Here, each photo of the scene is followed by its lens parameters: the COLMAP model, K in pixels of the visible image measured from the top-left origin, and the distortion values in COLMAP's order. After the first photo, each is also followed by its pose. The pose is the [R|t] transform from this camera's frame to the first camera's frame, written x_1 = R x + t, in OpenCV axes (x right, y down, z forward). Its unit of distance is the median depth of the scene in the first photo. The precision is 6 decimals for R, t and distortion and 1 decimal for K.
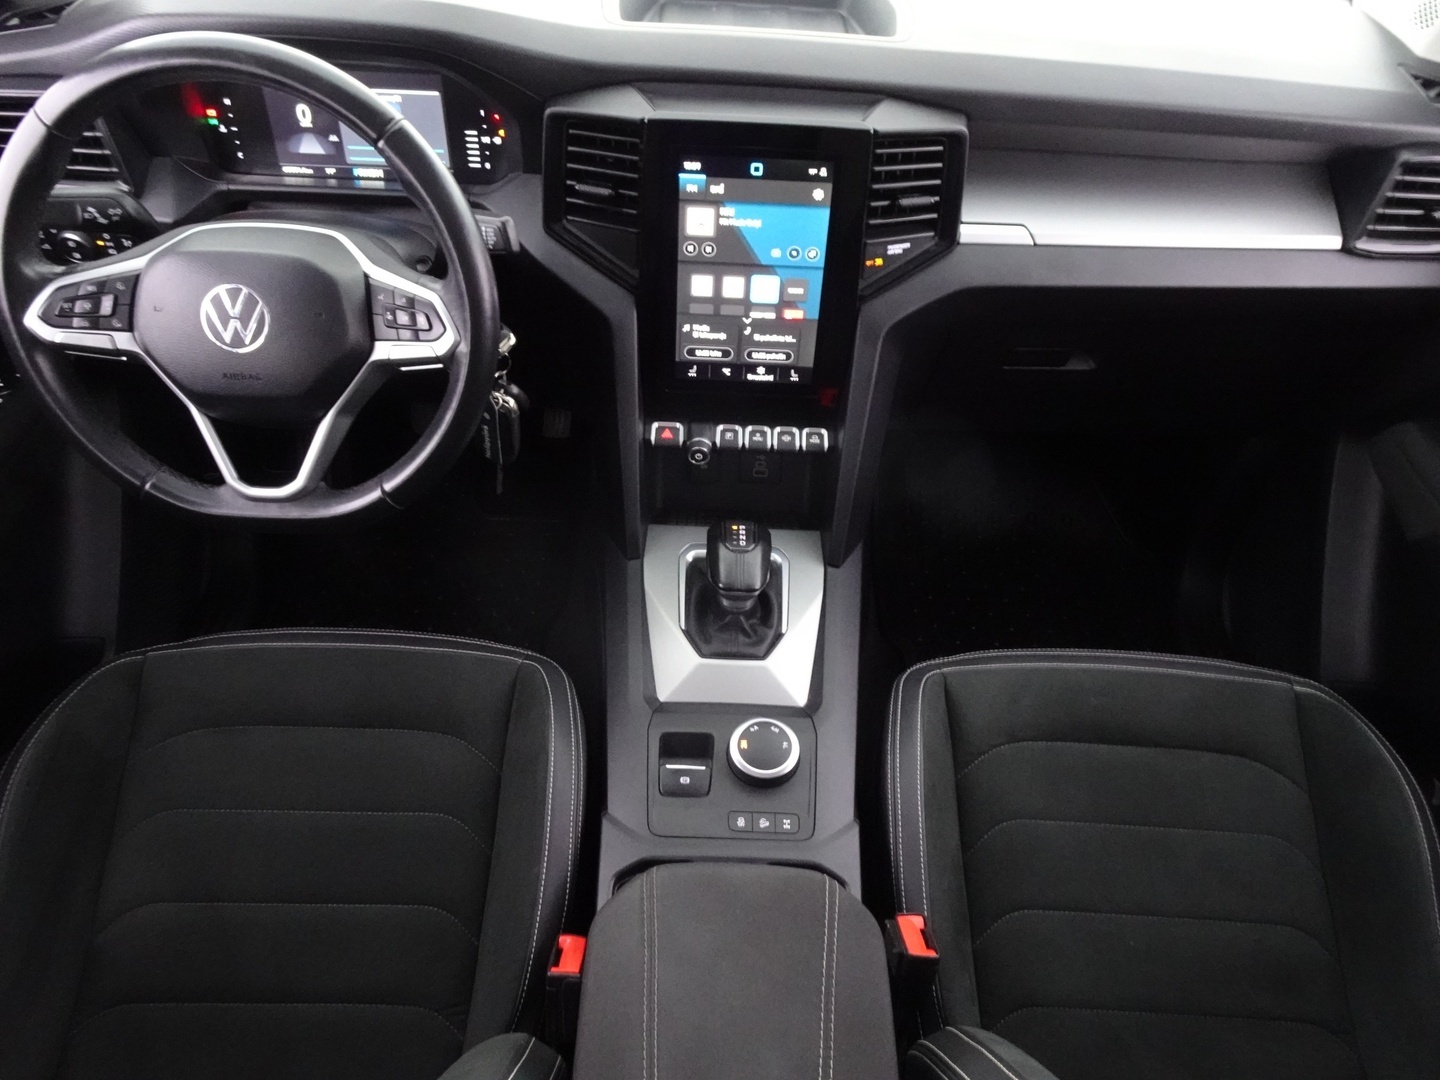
lens RADIAL K [[1041.6, 0, 720.0], [0, 1041.6, 540.0], [0, 0, 1]] dist [0.010065, 0.000252]
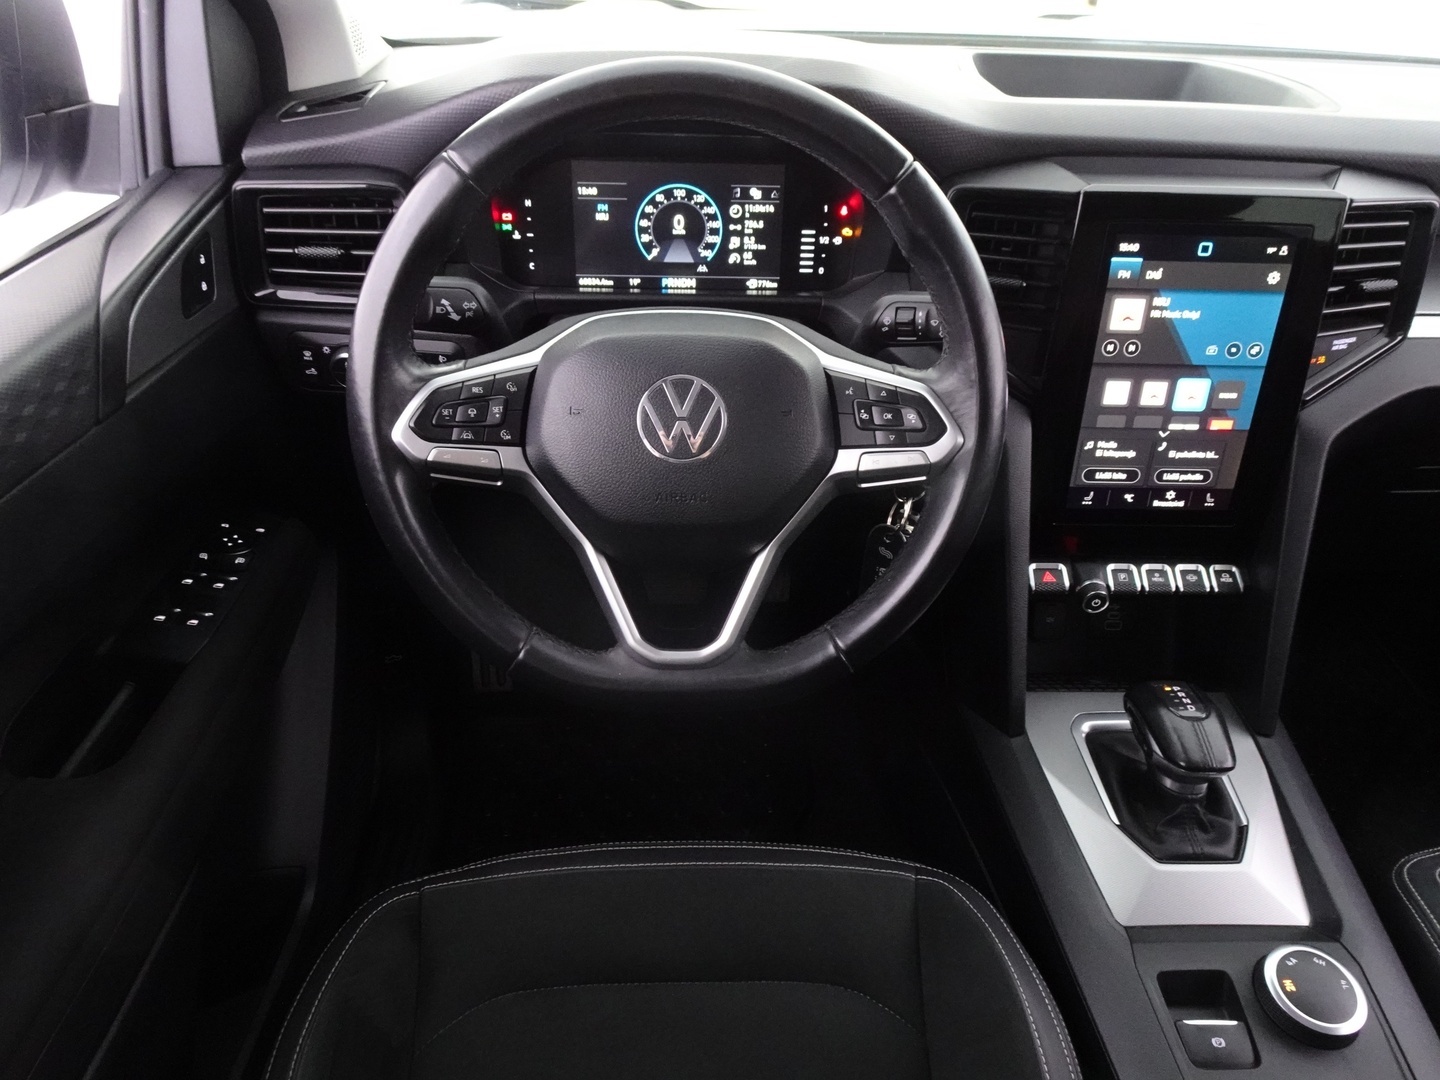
lens RADIAL K [[1050.0, 0, 720.0], [0, 1050.0, 540.0], [0, 0, 1]] dist [-0.006383, 0.041615]
pose [[0.998955, -0.032116, 0.032509, -0.360416], [0.037392, 0.983416, -0.177467, 0.005603], [-0.026271, 0.178497, 0.983590, 0.213753]]
